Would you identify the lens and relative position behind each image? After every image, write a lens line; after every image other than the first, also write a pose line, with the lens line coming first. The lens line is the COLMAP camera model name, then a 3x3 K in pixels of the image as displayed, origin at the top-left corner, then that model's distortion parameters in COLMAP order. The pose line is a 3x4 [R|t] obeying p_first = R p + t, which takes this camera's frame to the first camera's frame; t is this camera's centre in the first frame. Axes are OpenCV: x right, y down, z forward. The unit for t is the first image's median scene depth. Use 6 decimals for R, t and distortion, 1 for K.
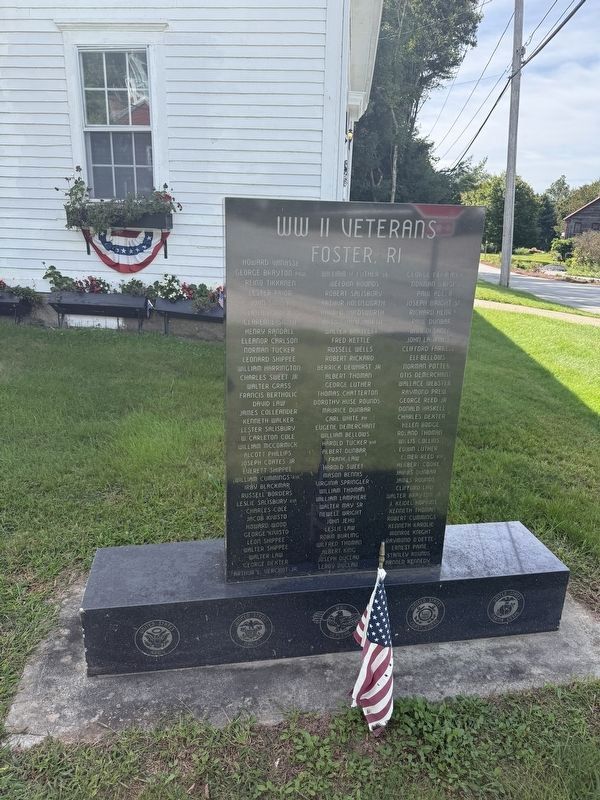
lens RADIAL K [[573.7, 0, 300.2], [0, 573.7, 400.8], [0, 0, 1]] dist [-0.004715, 0.002507]
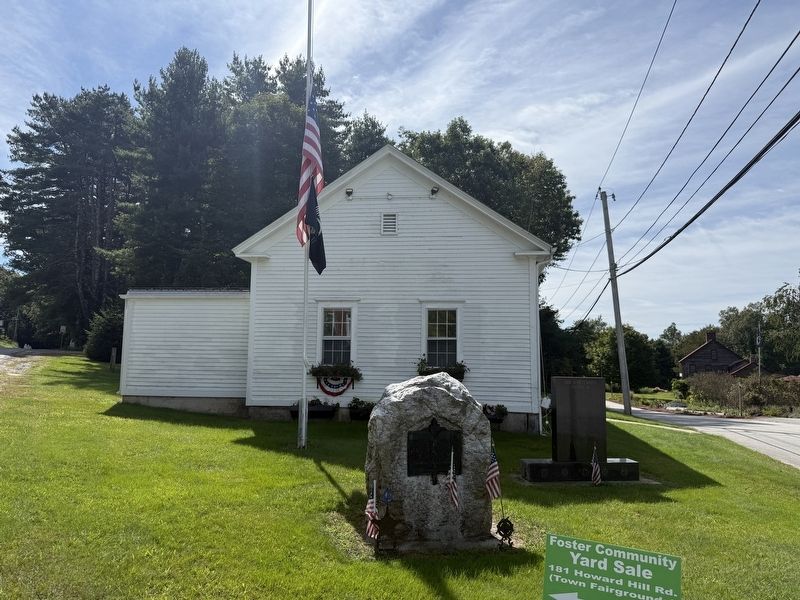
lens RADIAL K [[609.9, 0, 387.4], [0, 609.9, 294.7], [0, 0, 1]] dist [0.089230, -0.106544]
pose [[0.999047, -0.016588, -0.040381, -0.107037], [-0.001032, 0.915765, -0.401713, 0.091634], [0.043643, 0.401372, 0.914875, -0.342058]]
